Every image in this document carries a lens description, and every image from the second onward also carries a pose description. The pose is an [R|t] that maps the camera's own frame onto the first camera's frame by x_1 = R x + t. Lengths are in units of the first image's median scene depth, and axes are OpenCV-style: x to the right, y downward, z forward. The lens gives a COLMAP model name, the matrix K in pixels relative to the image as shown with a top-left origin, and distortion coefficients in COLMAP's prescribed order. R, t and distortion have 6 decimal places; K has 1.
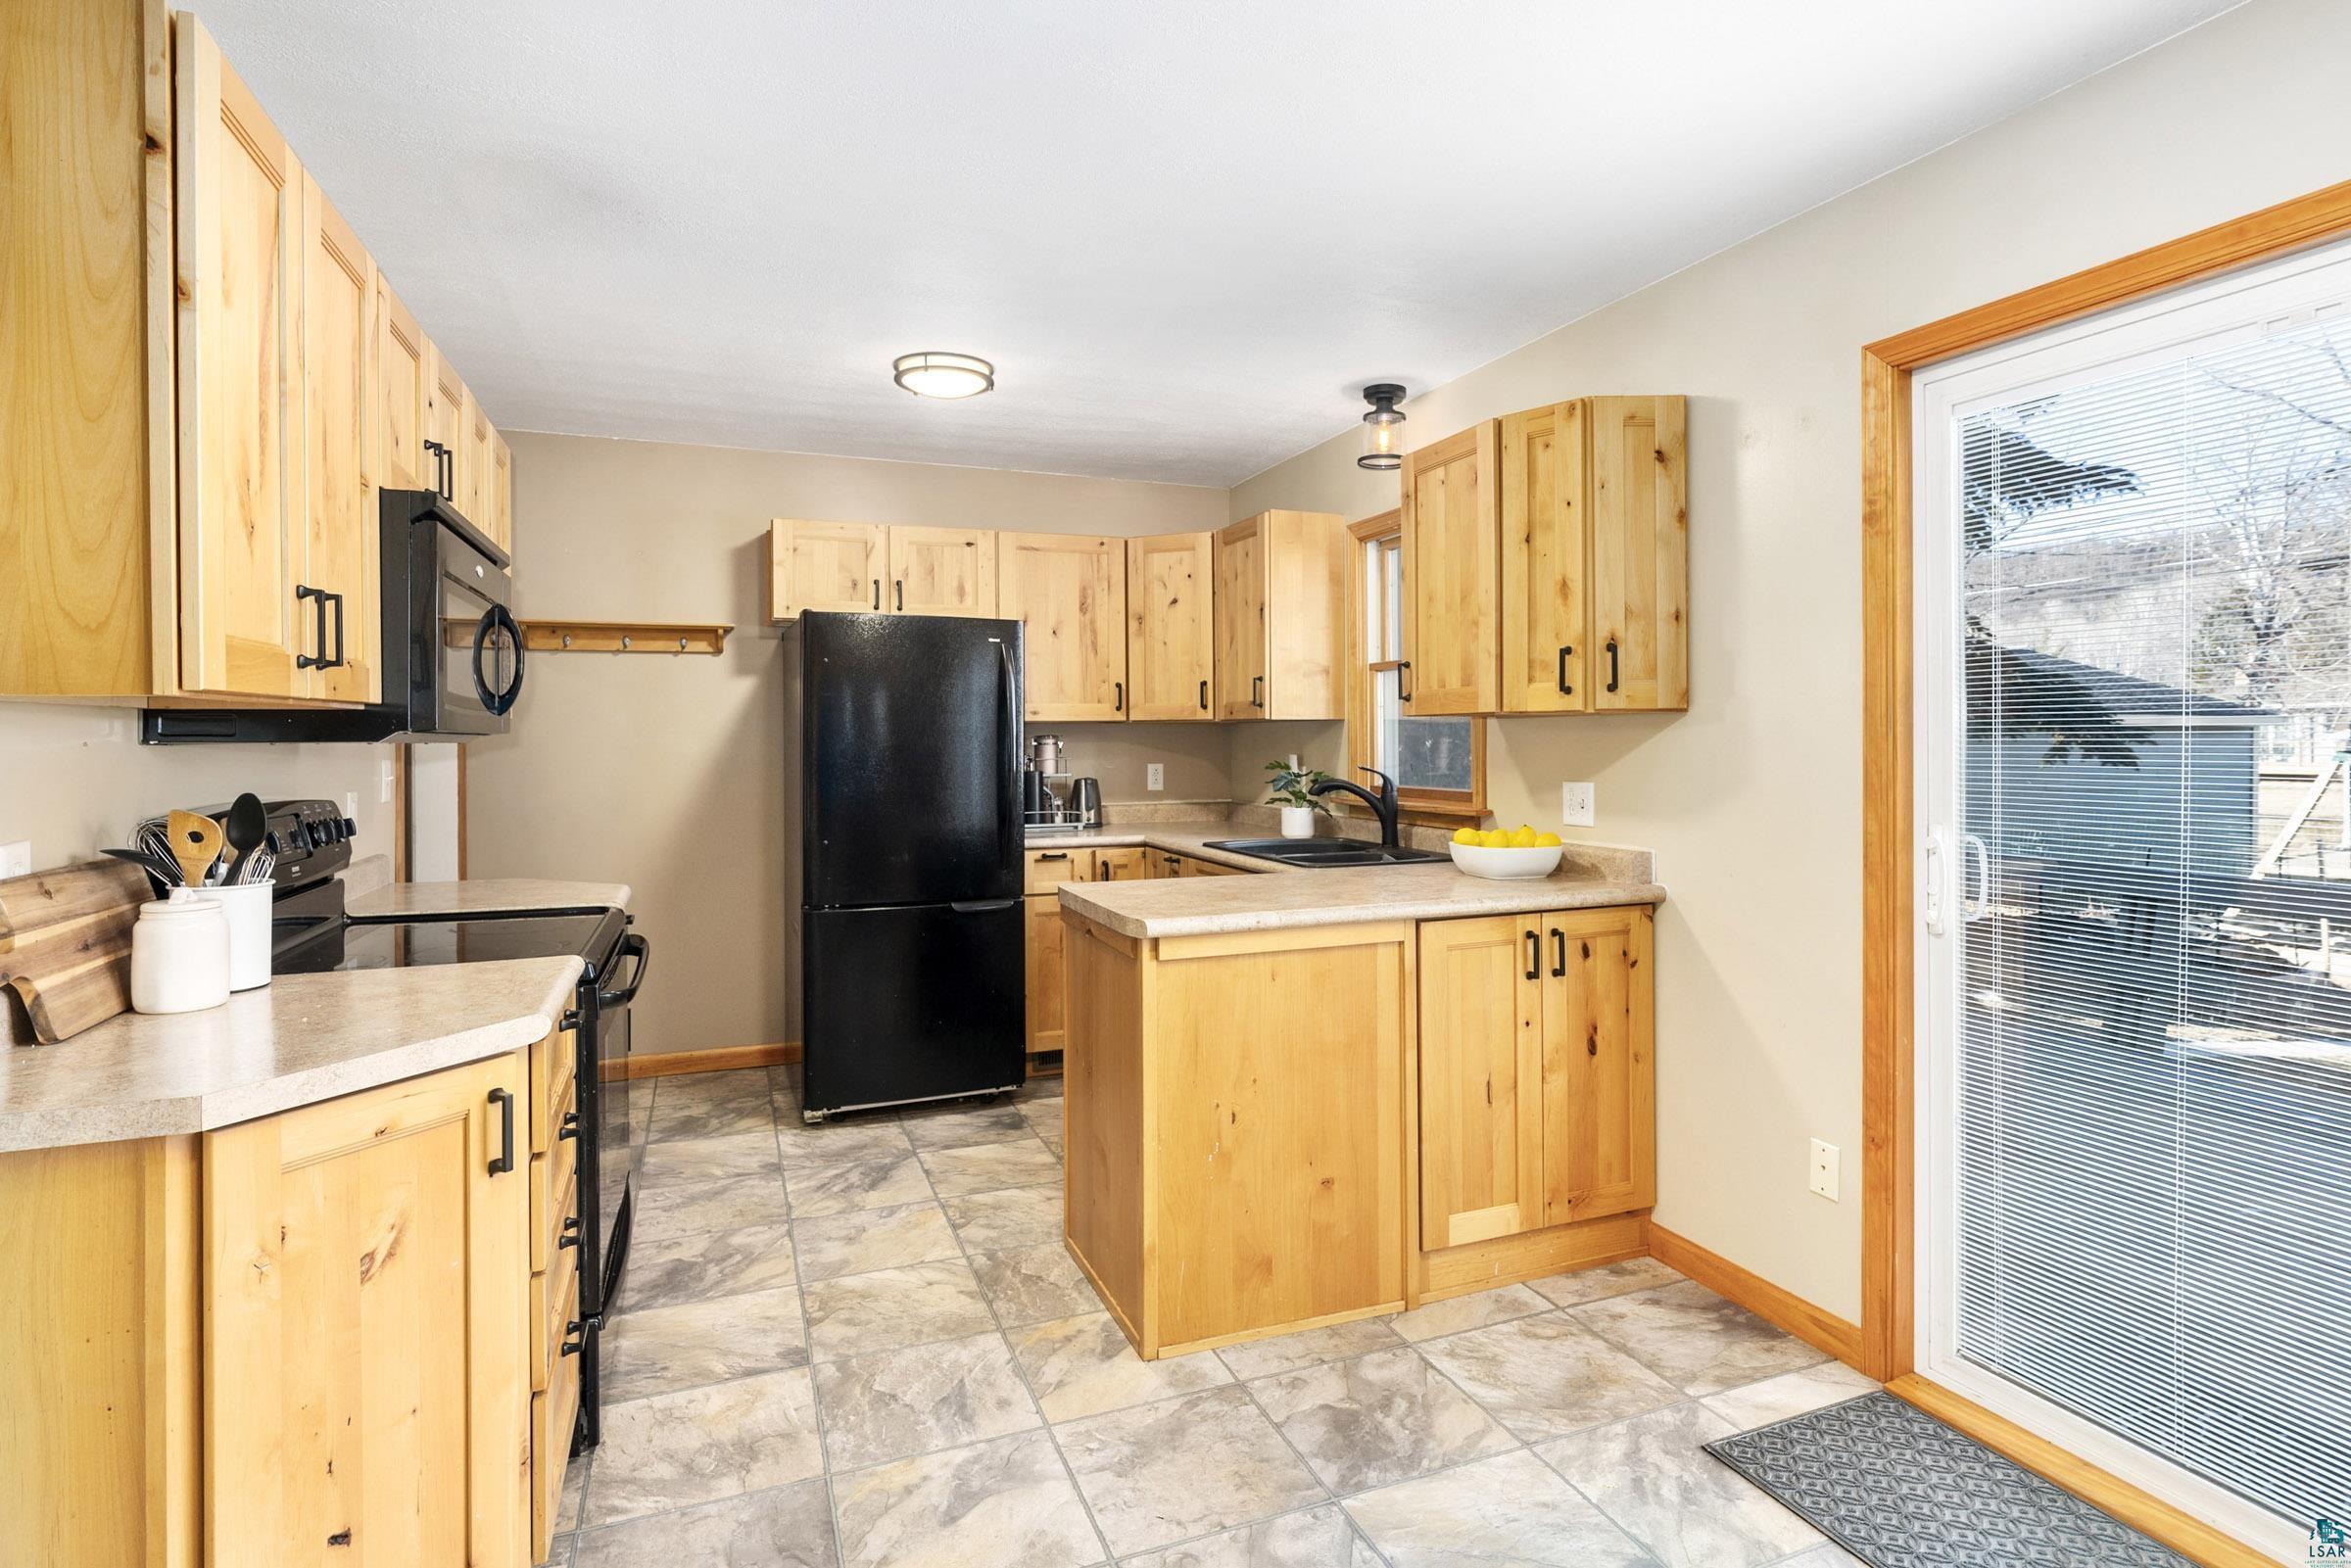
lens RADIAL K [[1154.9, 0, 1179.5], [0, 1154.9, 762.6], [0, 0, 1]] dist [-0.016917, 0.006191]
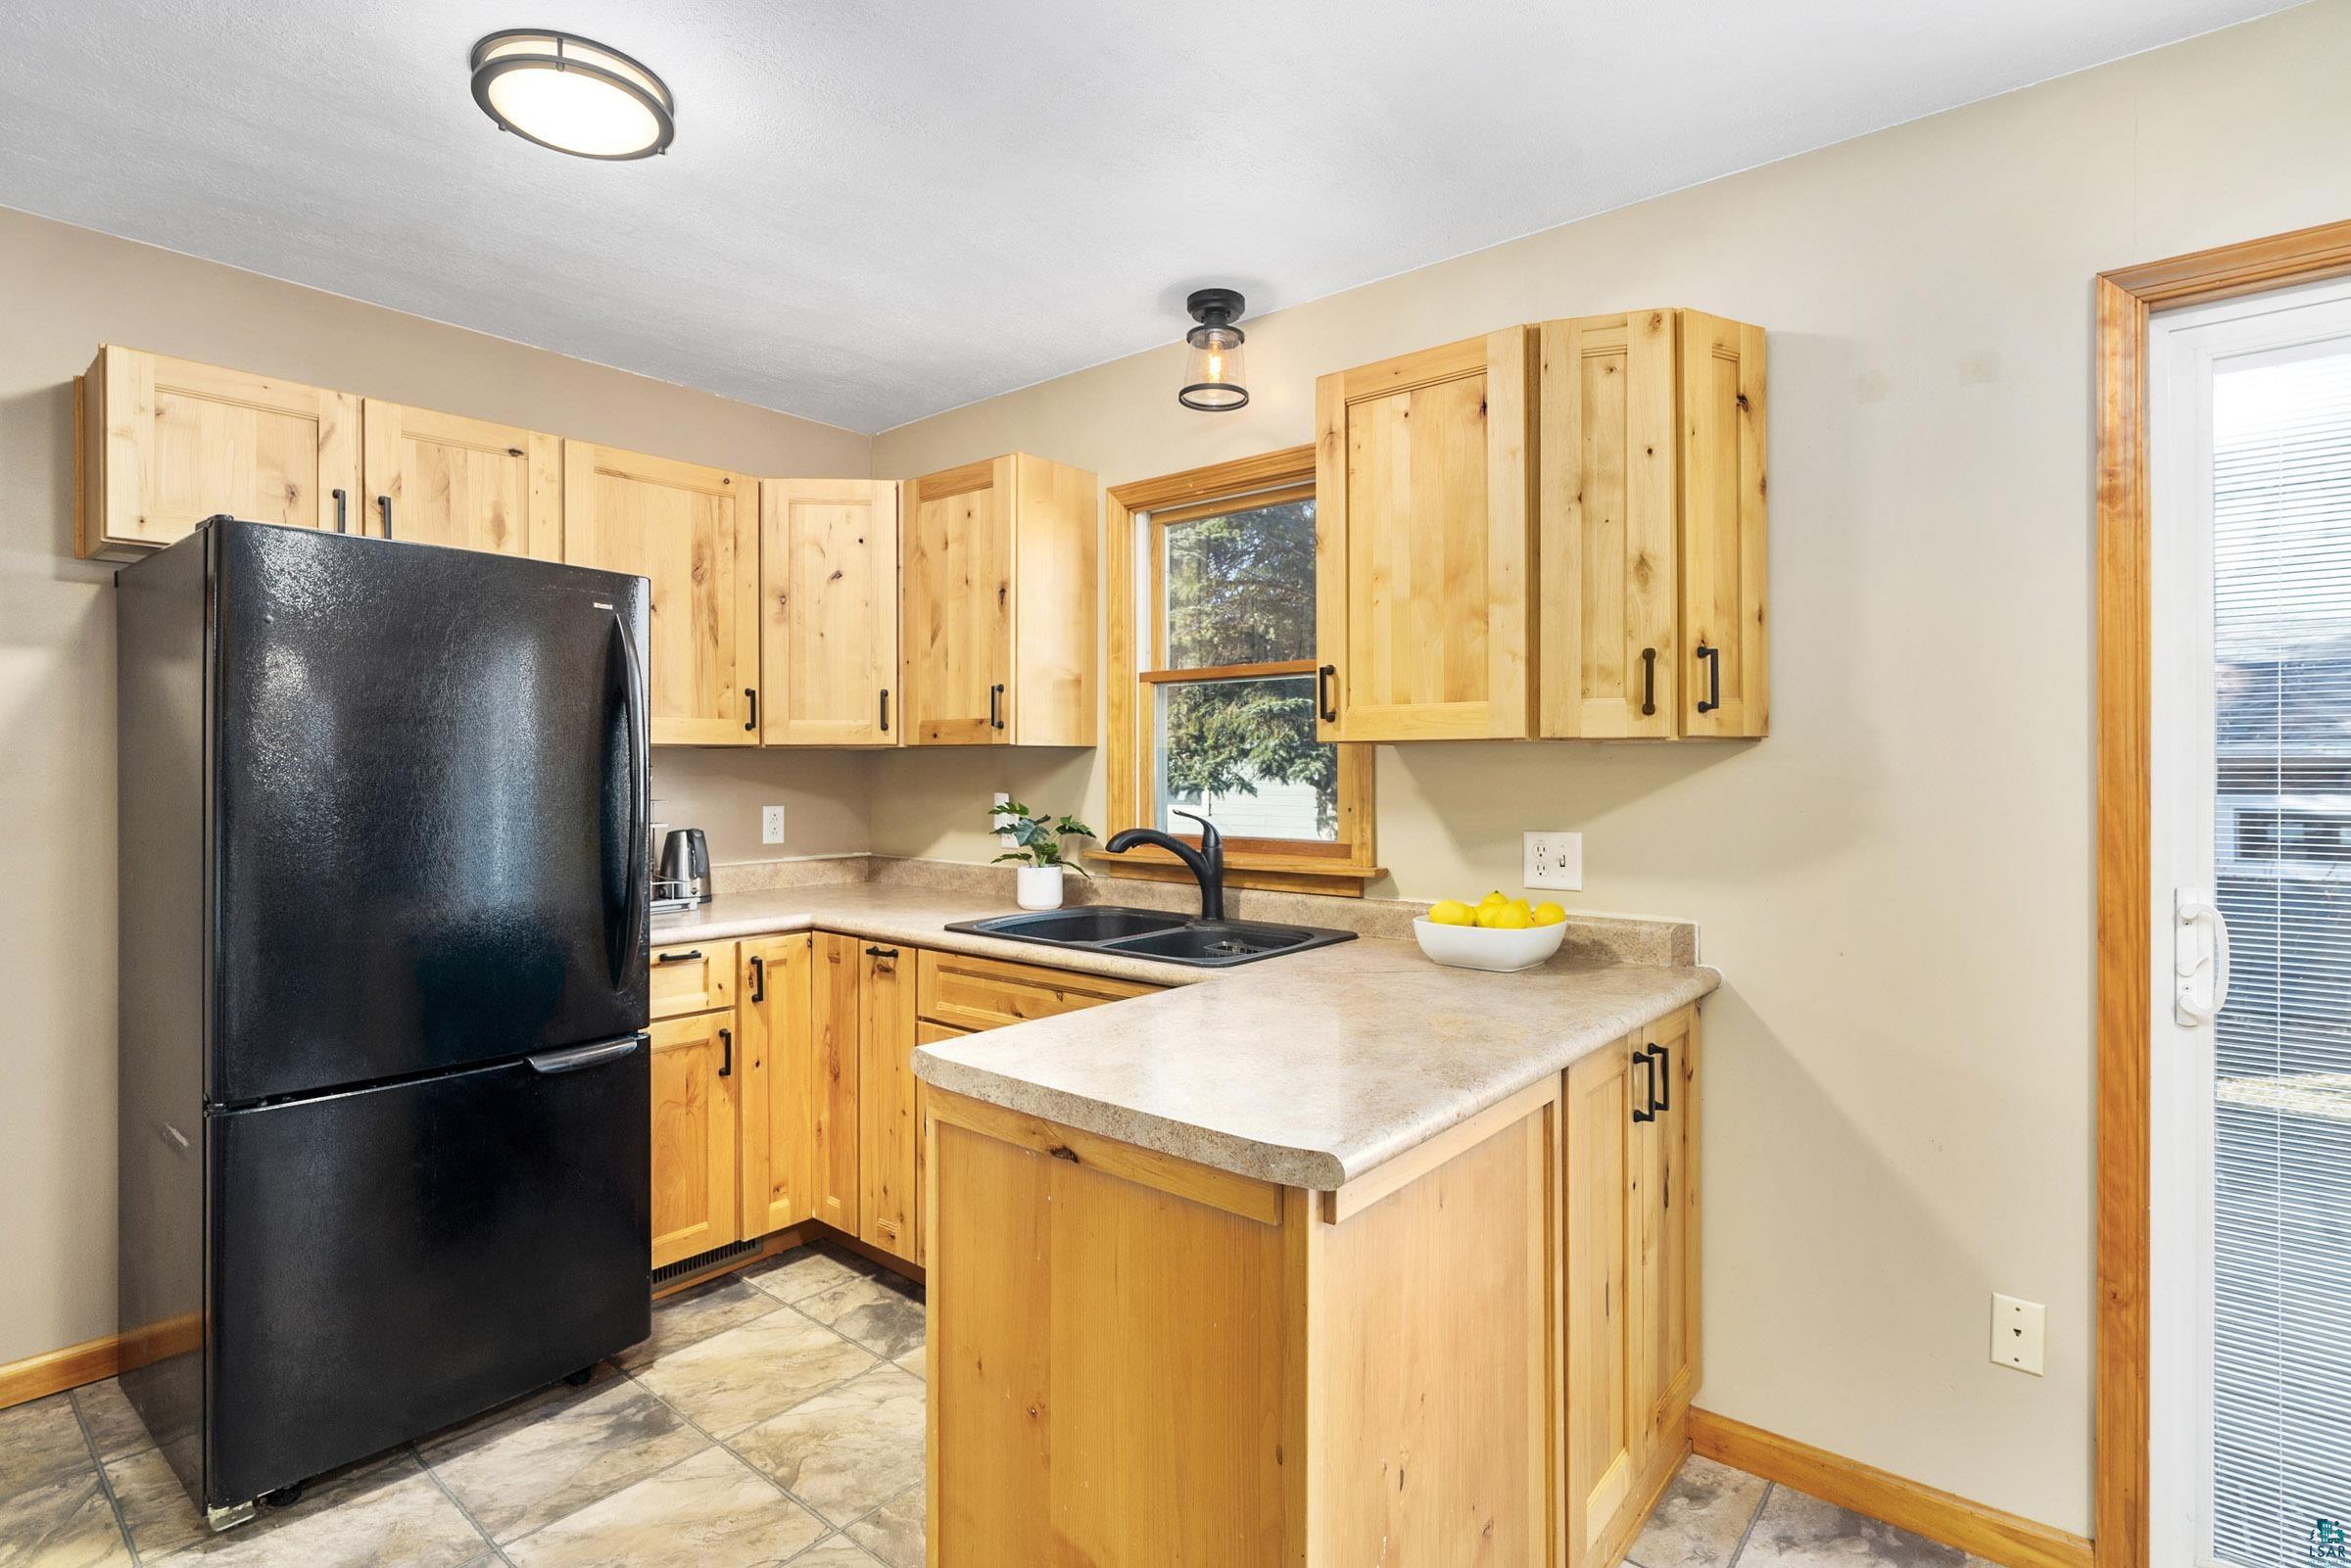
lens RADIAL K [[1154.9, 0, 1168.8], [0, 1154.9, 778.9], [0, 0, 1]] dist [-0.016917, 0.006191]
pose [[0.884037, 0.000682, 0.467417, -0.182274], [0.005408, 0.999917, -0.011688, -0.008364], [-0.467386, 0.012860, 0.883960, 0.345720]]
